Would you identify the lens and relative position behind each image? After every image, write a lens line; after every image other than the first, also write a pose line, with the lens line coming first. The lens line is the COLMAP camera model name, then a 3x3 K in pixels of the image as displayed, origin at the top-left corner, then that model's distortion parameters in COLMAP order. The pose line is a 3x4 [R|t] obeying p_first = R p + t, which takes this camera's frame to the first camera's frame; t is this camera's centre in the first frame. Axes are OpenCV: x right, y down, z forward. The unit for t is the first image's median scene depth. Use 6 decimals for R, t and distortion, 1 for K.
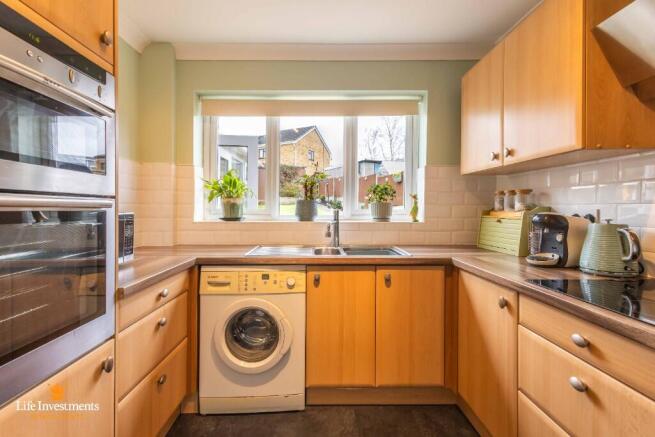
lens RADIAL K [[297.6, 0, 320.7], [0, 297.6, 204.5], [0, 0, 1]] dist [0.005301, -0.001214]
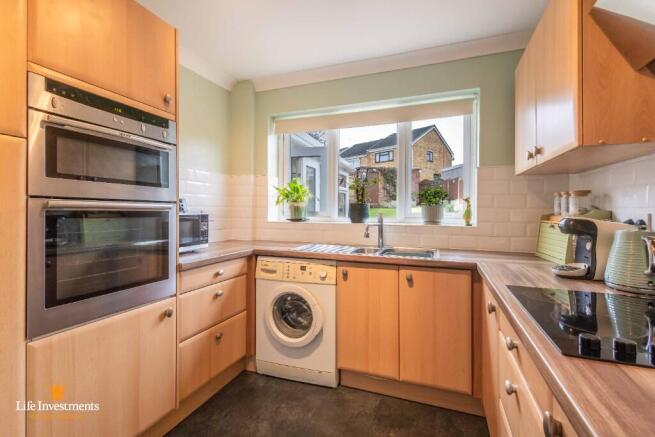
lens RADIAL K [[297.6, 0, 332.8], [0, 297.6, 207.1], [0, 0, 1]] dist [0.005301, -0.001214]
pose [[0.934827, 0.000499, -0.355104, 0.340841], [-0.001400, 0.999996, -0.002283, 0.000777], [0.355101, 0.002631, 0.934824, -0.070626]]
